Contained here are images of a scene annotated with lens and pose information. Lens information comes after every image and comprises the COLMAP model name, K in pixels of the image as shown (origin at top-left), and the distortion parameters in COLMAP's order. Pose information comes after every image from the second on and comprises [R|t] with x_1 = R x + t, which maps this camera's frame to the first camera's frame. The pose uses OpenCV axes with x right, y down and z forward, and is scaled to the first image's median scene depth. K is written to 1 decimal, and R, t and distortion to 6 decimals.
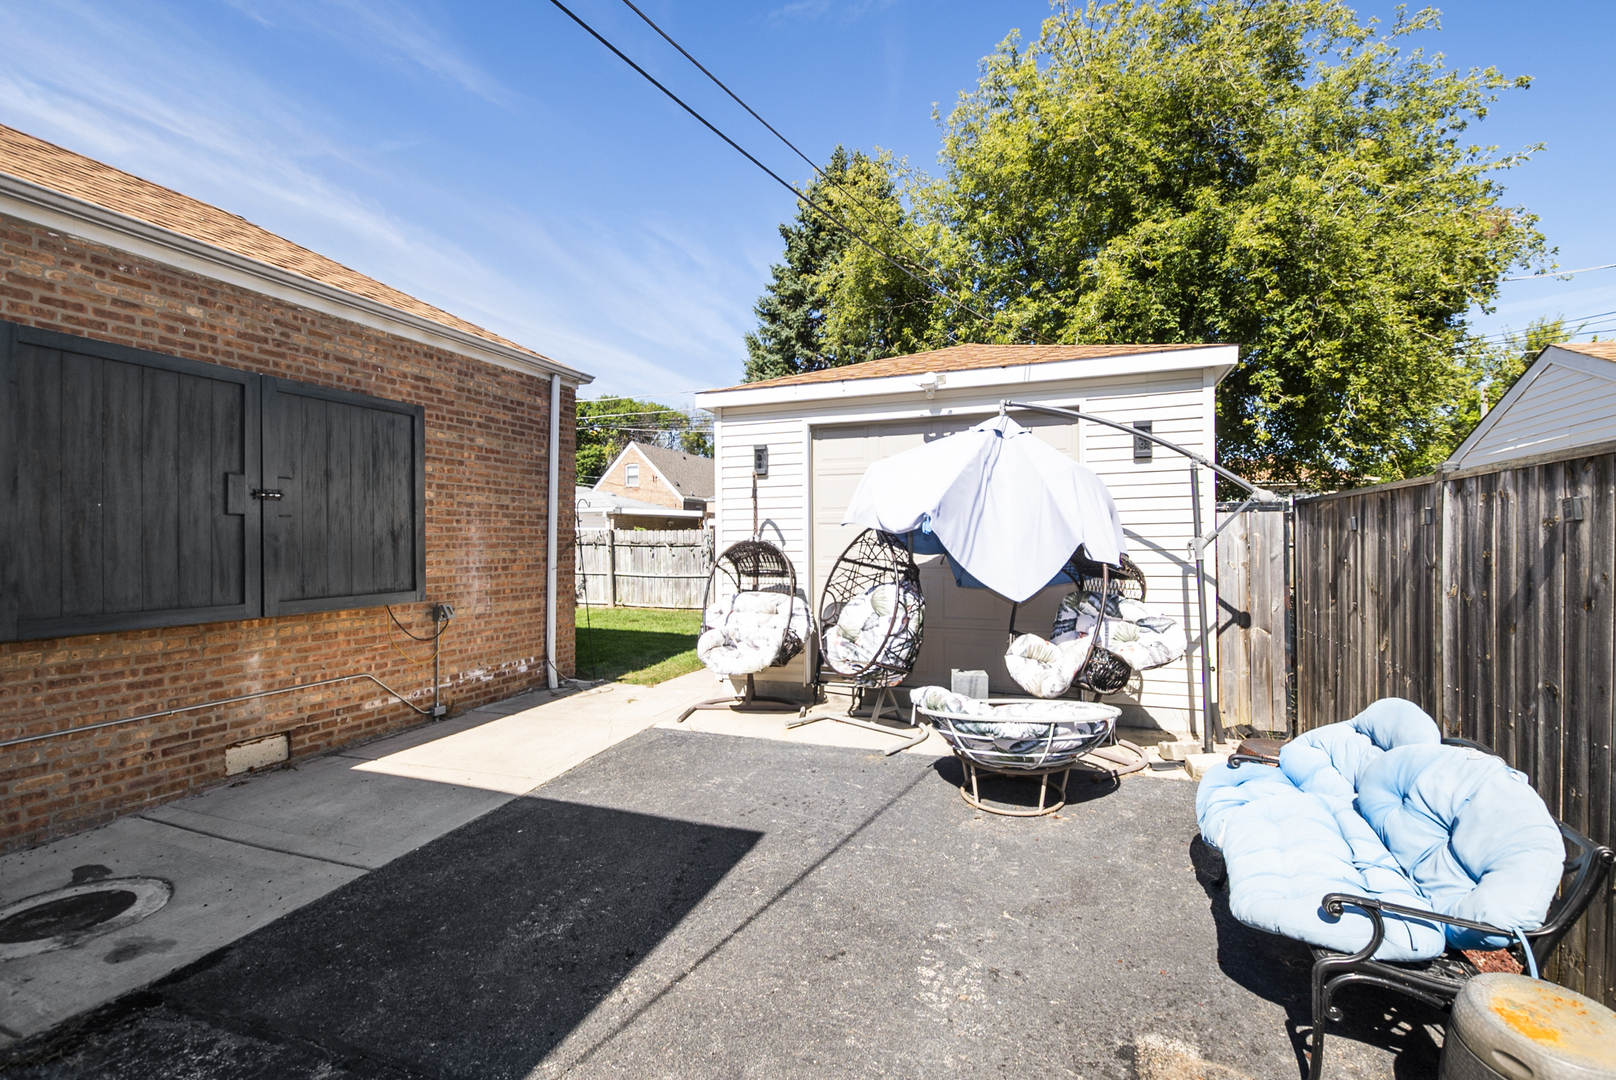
lens RADIAL K [[712.5, 0, 816.2], [0, 712.5, 543.3], [0, 0, 1]] dist [0.009298, -0.006304]
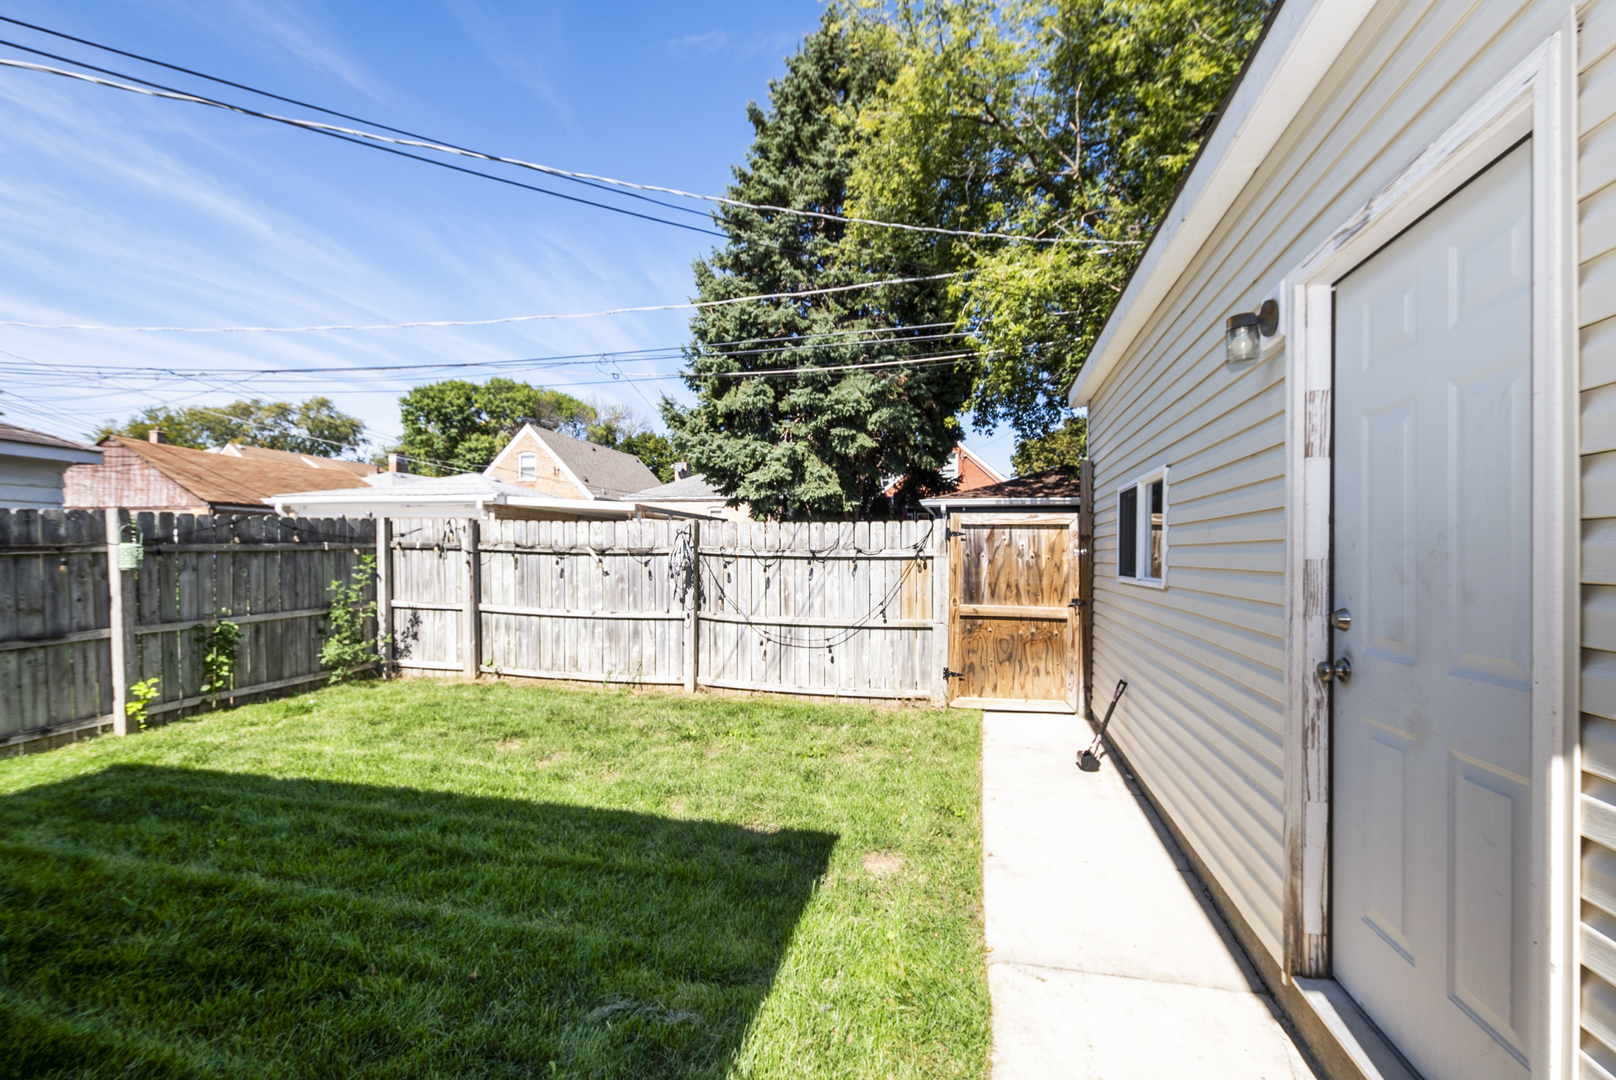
lens RADIAL K [[712.5, 0, 816.2], [0, 712.5, 543.3], [0, 0, 1]] dist [0.009298, -0.006304]
pose [[0.991292, 0.014529, 0.130881, -0.115310], [-0.012340, 0.999770, -0.017519, 0.003309], [-0.131105, 0.015751, 0.991243, 0.471328]]
